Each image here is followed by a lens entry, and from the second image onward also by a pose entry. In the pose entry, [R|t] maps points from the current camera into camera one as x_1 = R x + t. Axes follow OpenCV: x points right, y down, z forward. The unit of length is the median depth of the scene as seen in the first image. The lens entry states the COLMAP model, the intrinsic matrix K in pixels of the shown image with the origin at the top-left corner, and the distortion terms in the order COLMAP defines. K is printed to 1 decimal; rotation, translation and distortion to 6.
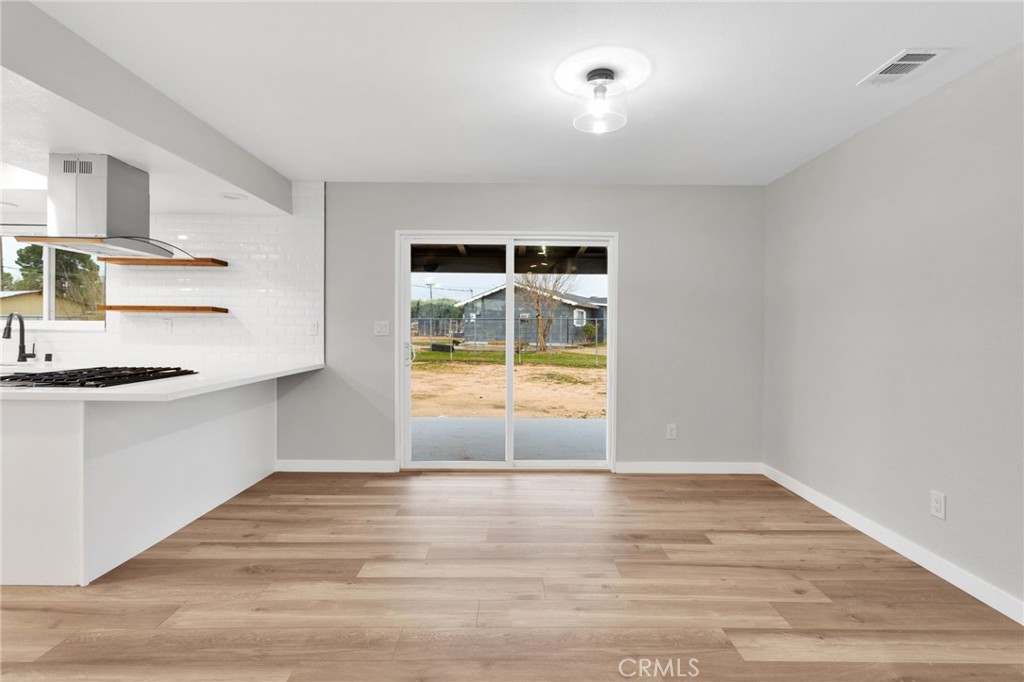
lens RADIAL K [[485.6, 0, 510.1], [0, 485.6, 337.9], [0, 0, 1]] dist [0.000914, 0.000337]
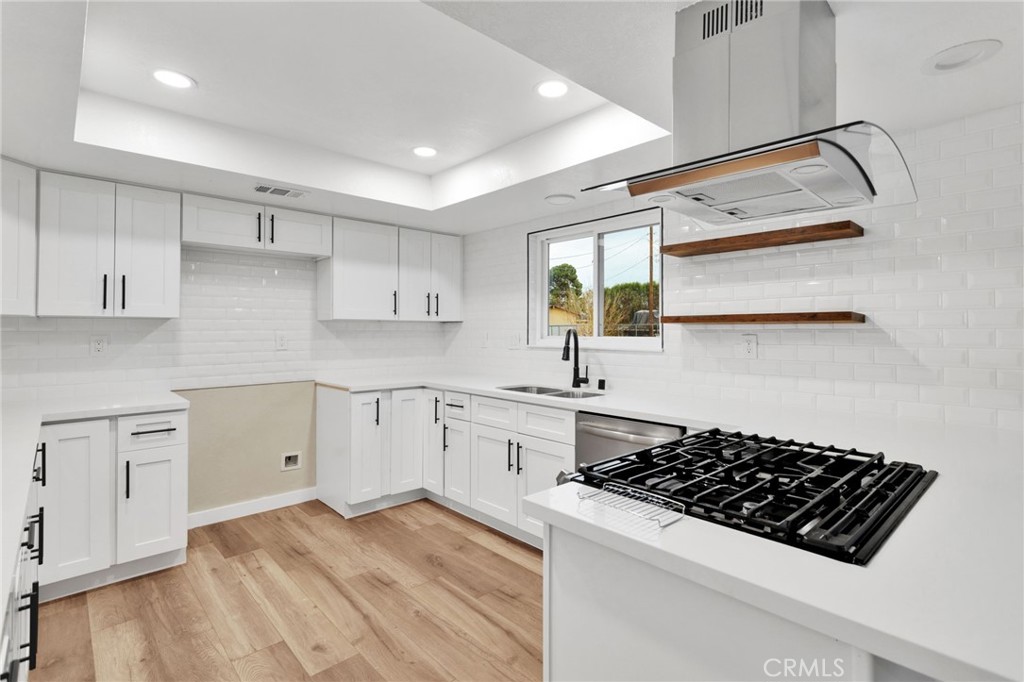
lens RADIAL K [[496.0, 0, 526.5], [0, 496.0, 337.9], [0, 0, 1]] dist [0.000508, 0.000416]
pose [[0.687961, 0.000463, -0.725747, -0.425955], [-0.005909, 0.999970, -0.004964, -0.028877], [0.725723, 0.007703, 0.687944, 0.338828]]
